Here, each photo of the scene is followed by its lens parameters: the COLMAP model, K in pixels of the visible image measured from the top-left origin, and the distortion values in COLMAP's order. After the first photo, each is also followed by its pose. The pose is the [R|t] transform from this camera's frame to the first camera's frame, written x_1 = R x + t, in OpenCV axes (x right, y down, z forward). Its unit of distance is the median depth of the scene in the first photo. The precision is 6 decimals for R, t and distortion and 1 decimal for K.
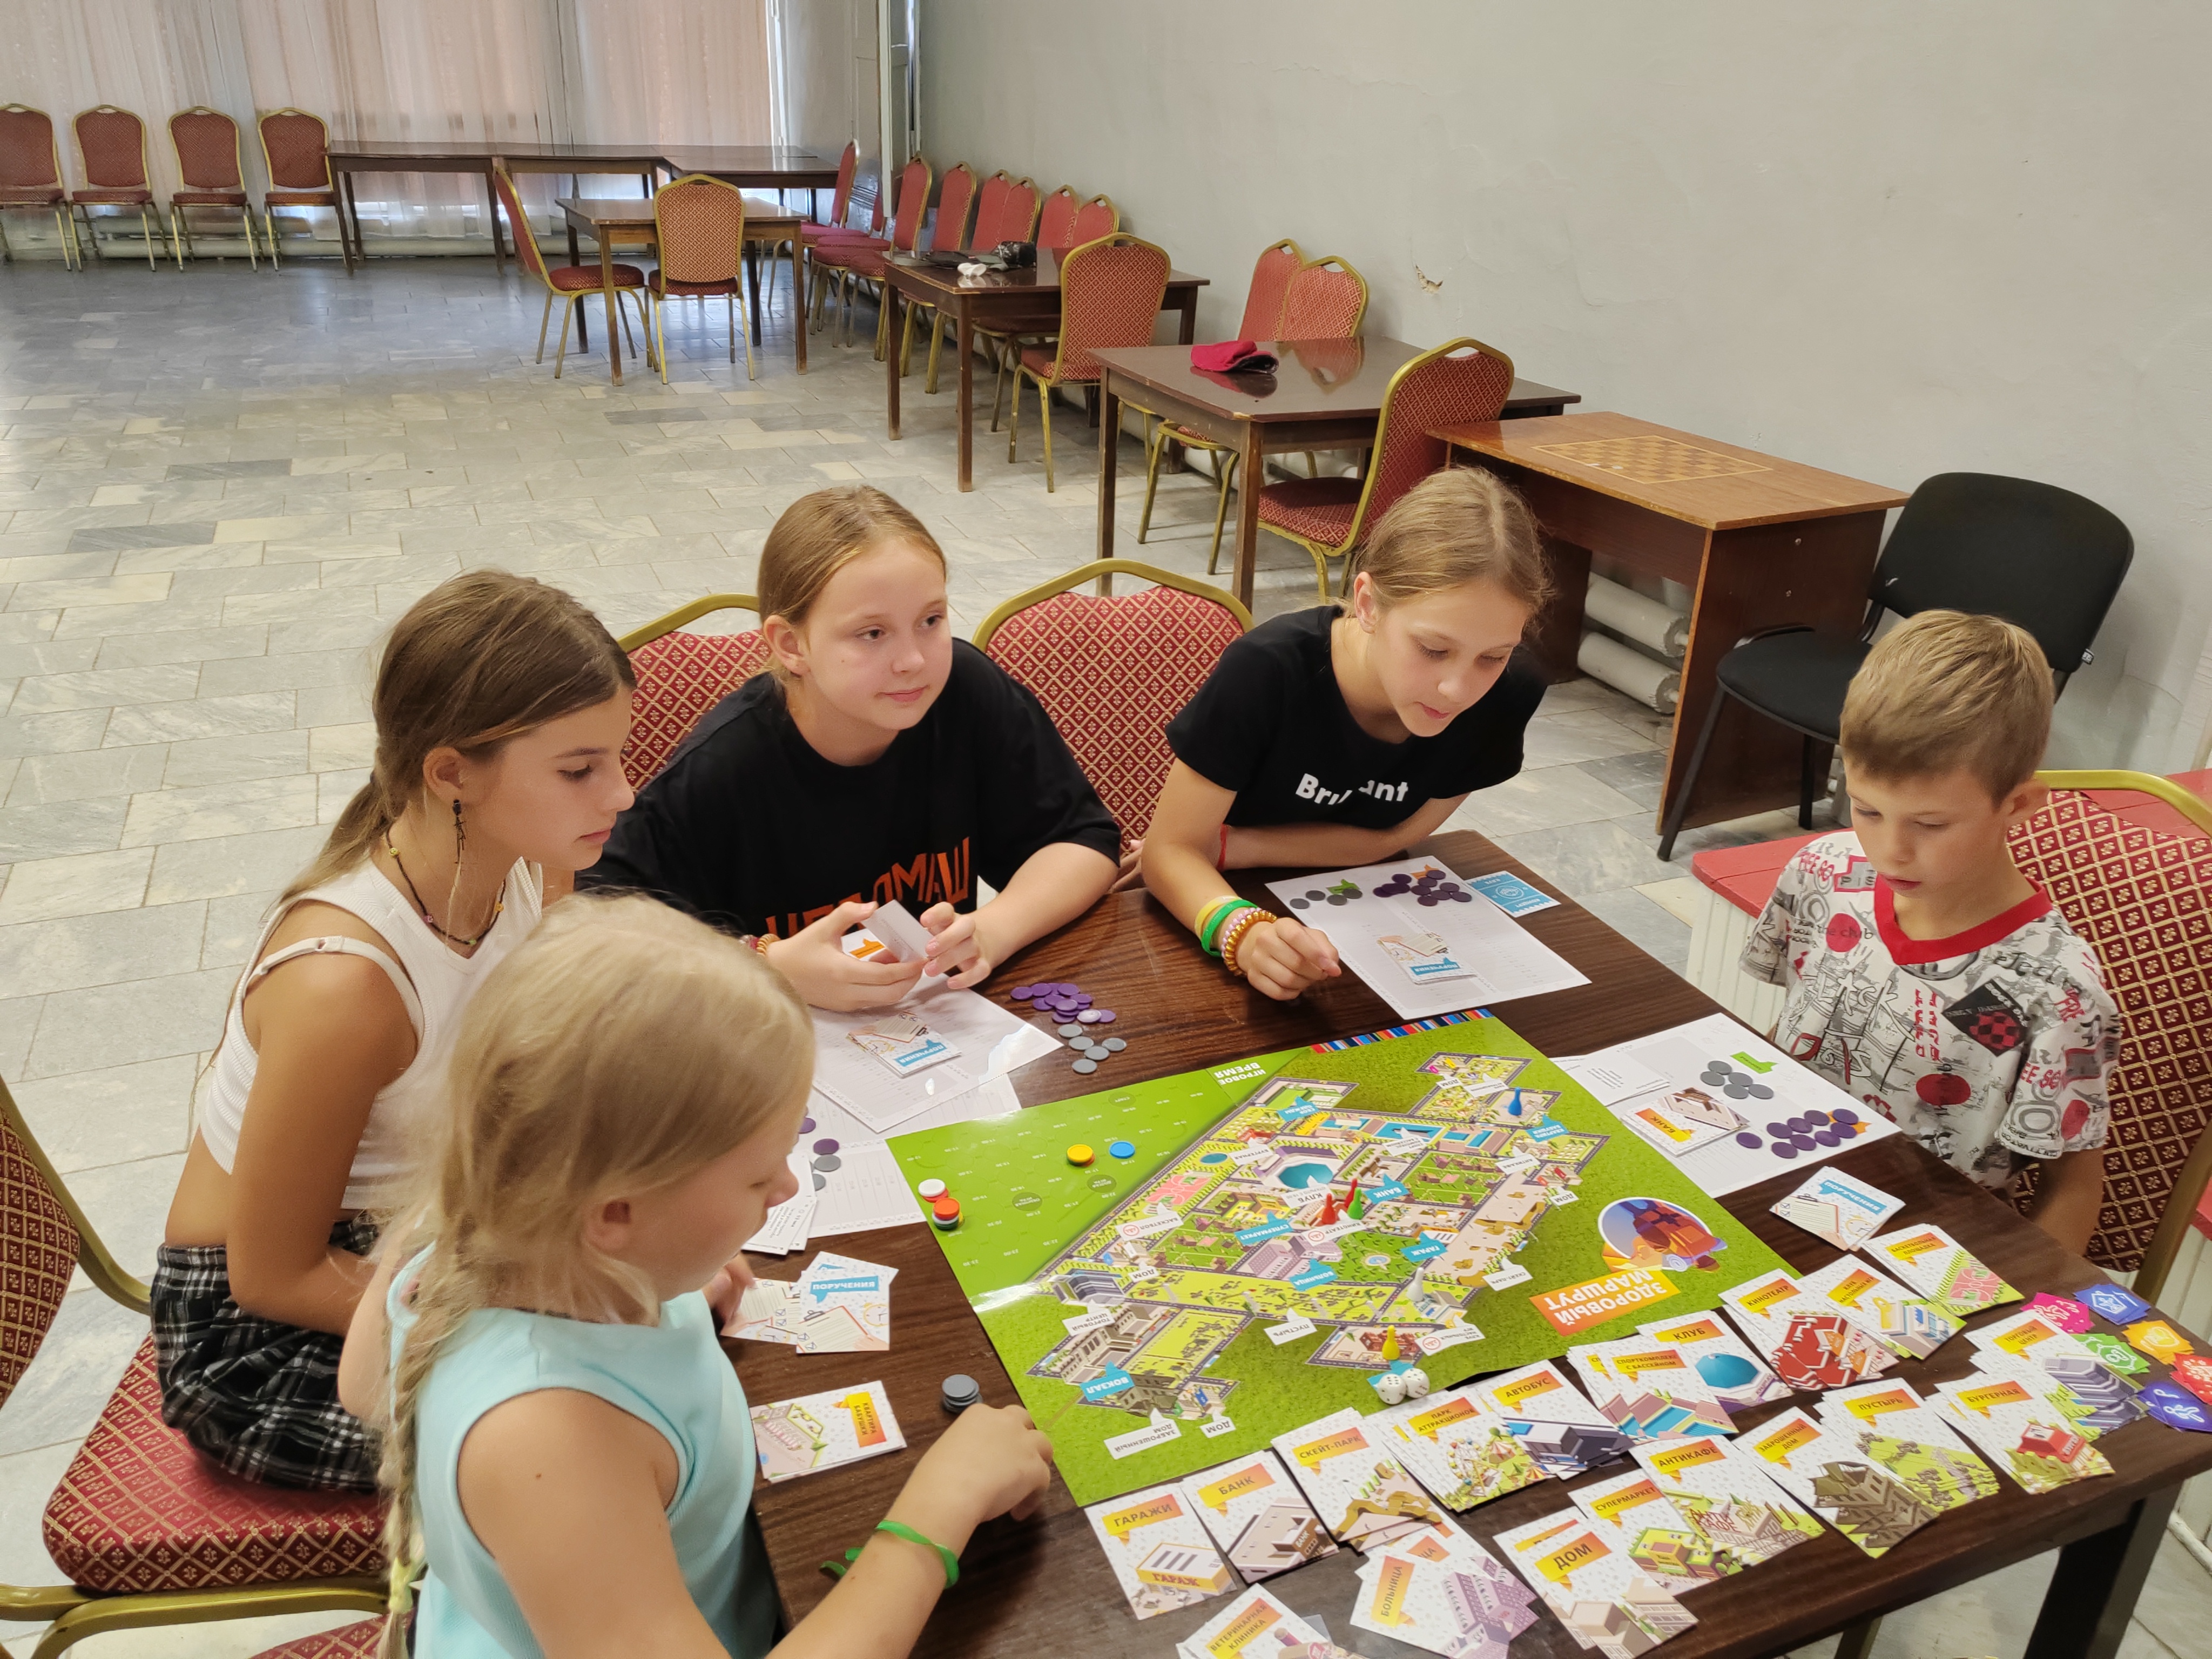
lens RADIAL K [[1672.2, 0, 1106.0], [0, 1672.2, 829.5], [0, 0, 1]] dist [0.004537, -0.001323]
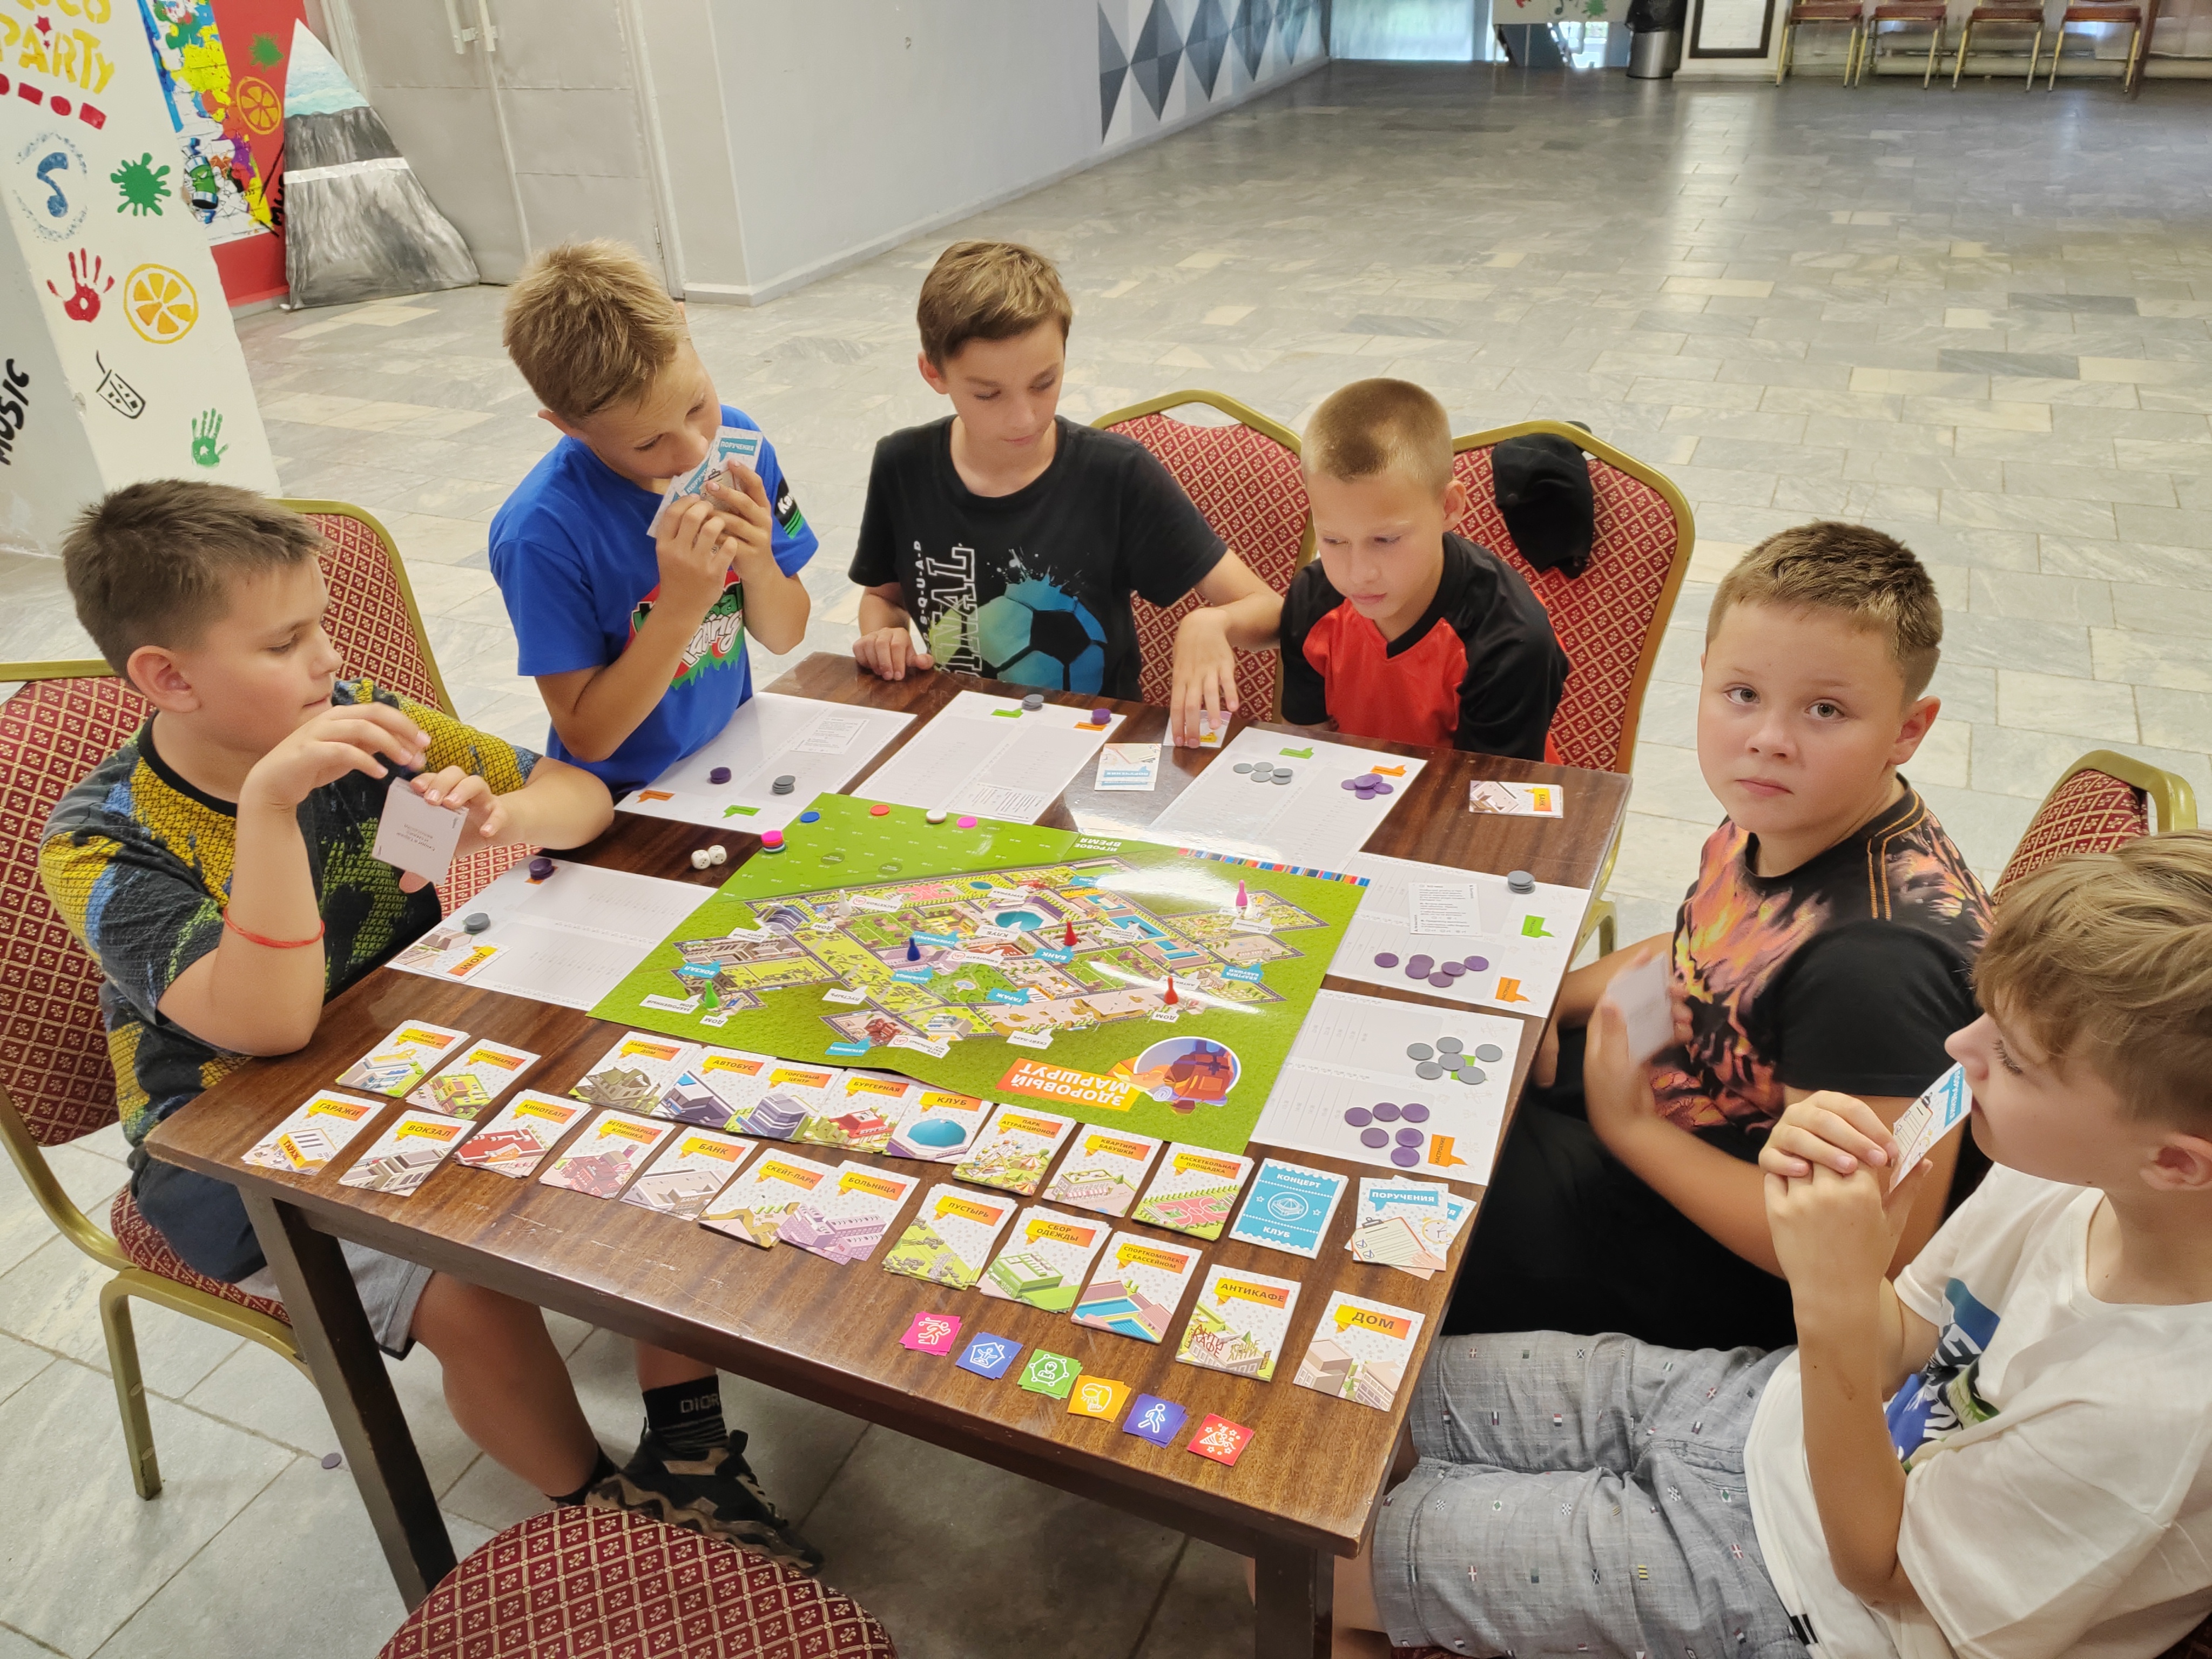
lens RADIAL K [[1672.2, 0, 1106.0], [0, 1672.2, 829.5], [0, 0, 1]] dist [0.004537, -0.001323]
pose [[0.712732, 0.305075, -0.631618, -0.222131], [-0.243678, 0.952071, 0.184883, 0.036766], [0.657749, 0.022139, 0.752912, -0.109602]]
